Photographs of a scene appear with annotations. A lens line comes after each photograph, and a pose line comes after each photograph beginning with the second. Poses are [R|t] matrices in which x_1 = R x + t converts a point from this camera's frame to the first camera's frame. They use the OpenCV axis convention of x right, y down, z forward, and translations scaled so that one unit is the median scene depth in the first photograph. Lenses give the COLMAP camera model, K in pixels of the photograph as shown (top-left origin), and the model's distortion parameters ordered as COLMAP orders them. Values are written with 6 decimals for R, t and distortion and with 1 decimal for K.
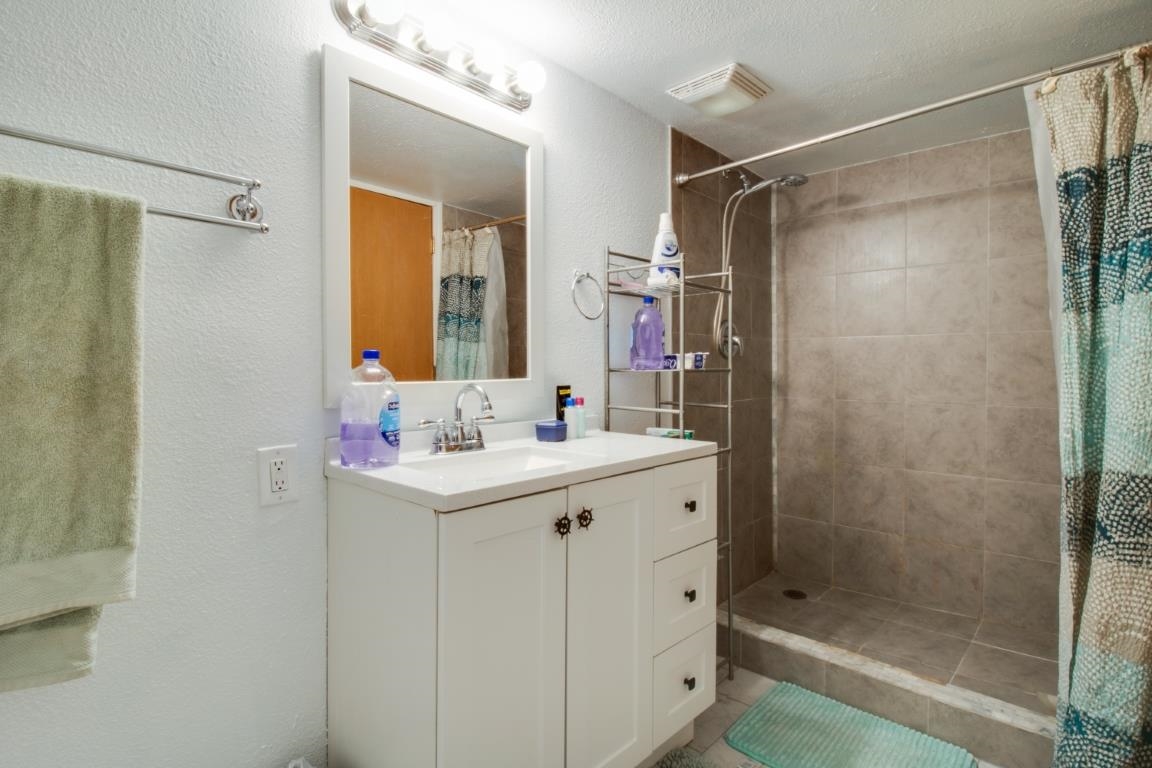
lens RADIAL K [[576.5, 0, 575.4], [0, 576.5, 379.1], [0, 0, 1]] dist [-0.004947, -0.004390]
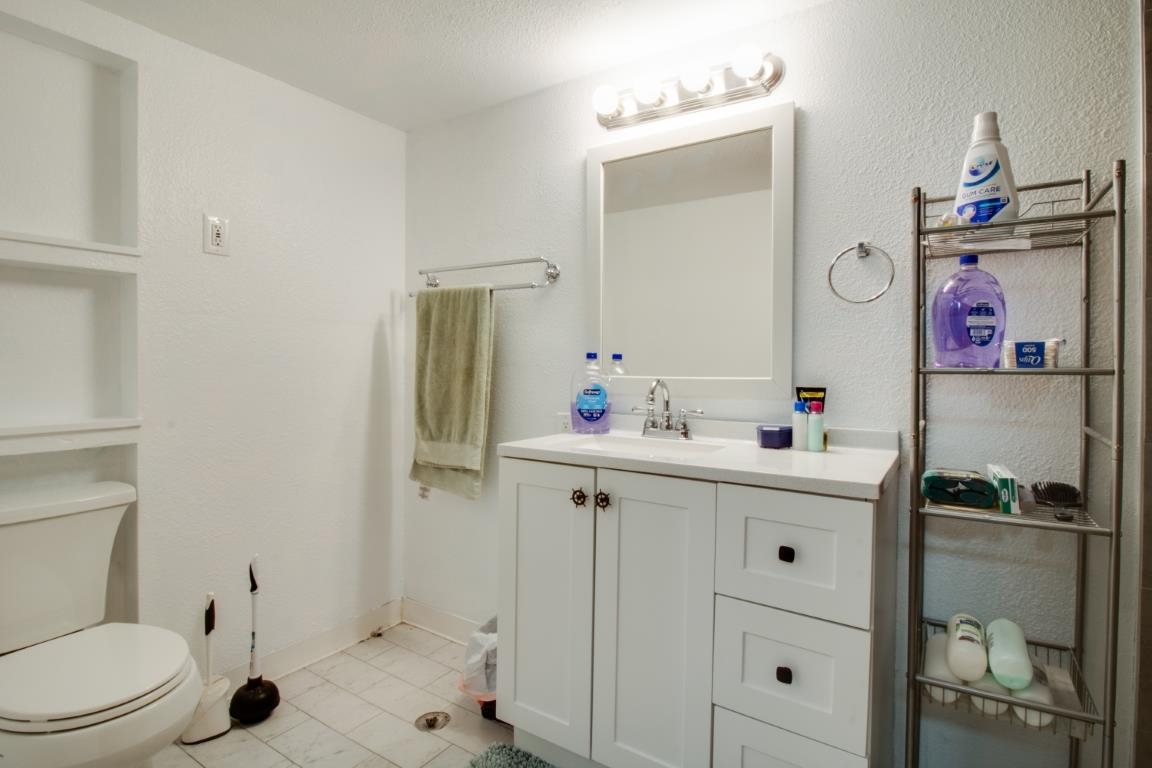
lens RADIAL K [[576.5, 0, 575.5], [0, 576.5, 375.2], [0, 0, 1]] dist [-0.004947, -0.004390]
pose [[0.157121, 0.016326, -0.987444, 1.071014], [-0.025890, 0.999588, 0.012407, -0.010861], [0.987240, 0.023616, 0.157479, 0.750622]]
